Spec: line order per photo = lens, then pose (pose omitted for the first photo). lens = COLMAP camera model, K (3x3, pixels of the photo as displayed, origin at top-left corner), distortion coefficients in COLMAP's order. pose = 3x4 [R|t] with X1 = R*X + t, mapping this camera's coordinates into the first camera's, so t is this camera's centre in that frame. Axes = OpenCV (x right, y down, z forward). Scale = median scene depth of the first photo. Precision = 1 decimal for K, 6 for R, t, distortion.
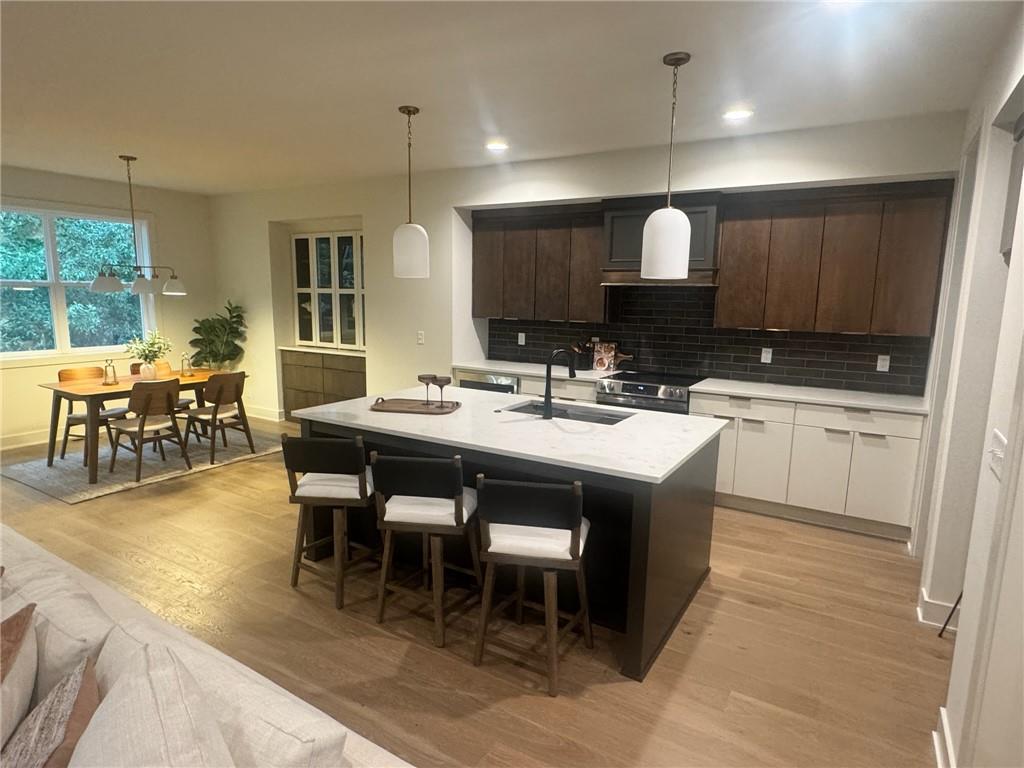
lens RADIAL K [[586.2, 0, 514.4], [0, 586.2, 389.0], [0, 0, 1]] dist [-0.007335, 0.005825]
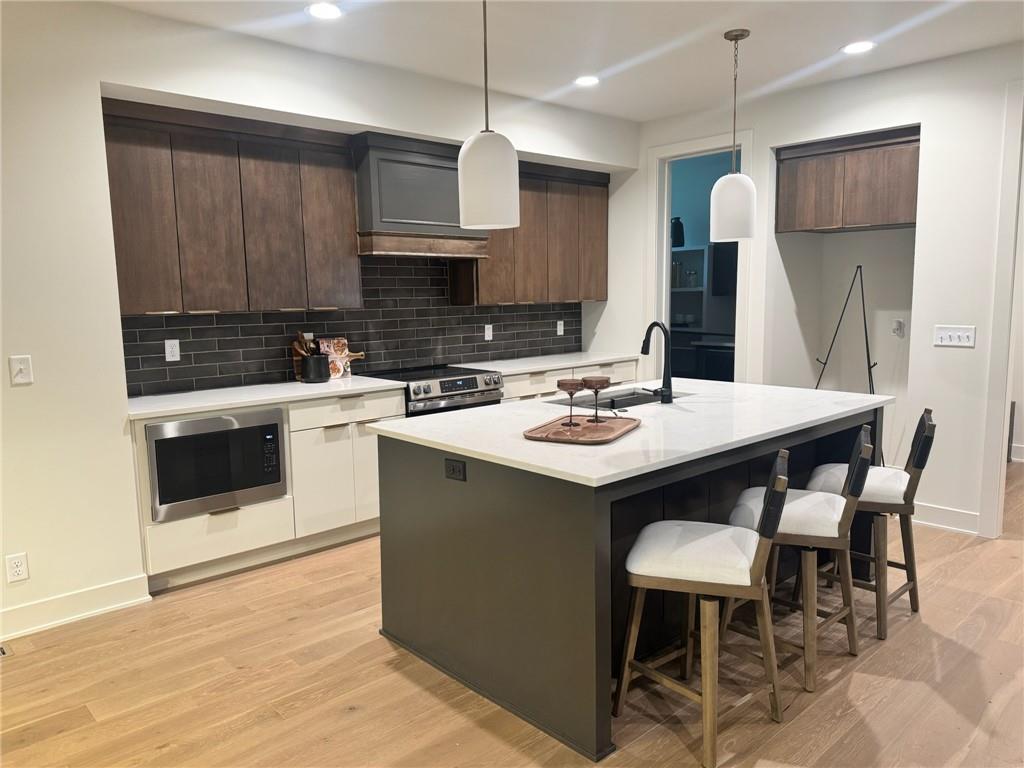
lens RADIAL K [[736.1, 0, 515.1], [0, 736.1, 387.2], [0, 0, 1]] dist [0.053410, -0.065819]
pose [[0.272635, -0.144283, 0.951237, -0.648871], [0.175621, 0.979544, 0.098242, -0.073421], [-0.945953, 0.140273, 0.292397, 0.571981]]
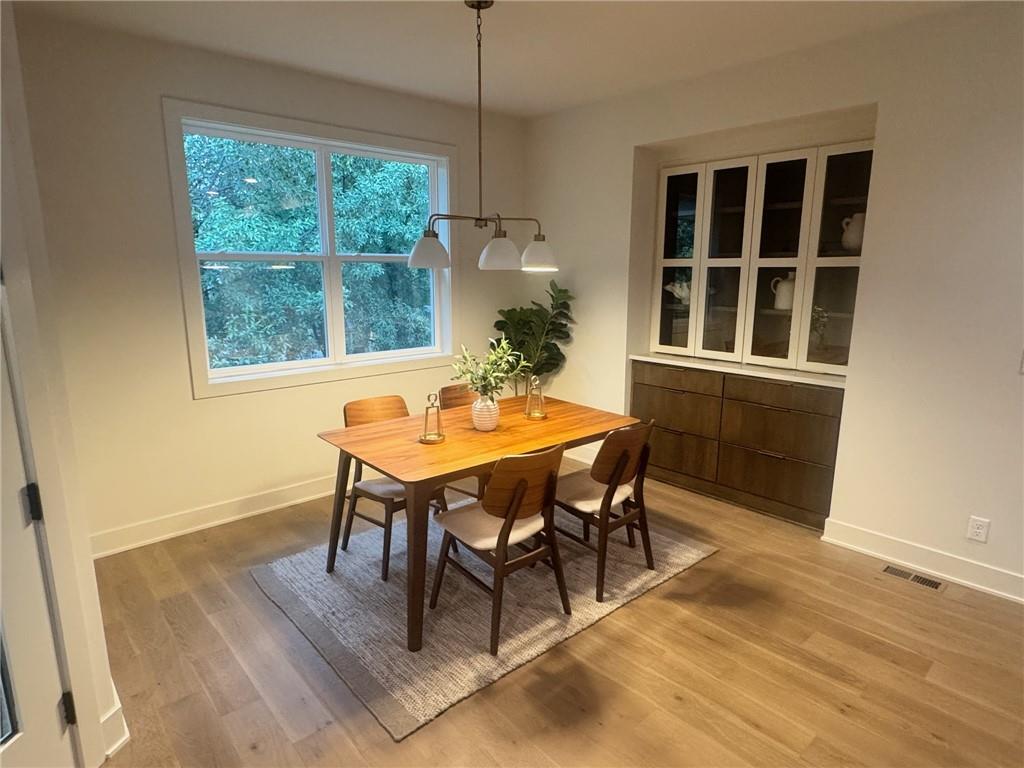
lens RADIAL K [[586.2, 0, 508.2], [0, 586.2, 388.6], [0, 0, 1]] dist [-0.007335, 0.005825]
pose [[0.954184, 0.045764, -0.295699, -0.465695], [-0.034867, 0.998508, 0.042022, -0.080039], [0.297181, -0.029787, 0.954356, 0.506869]]
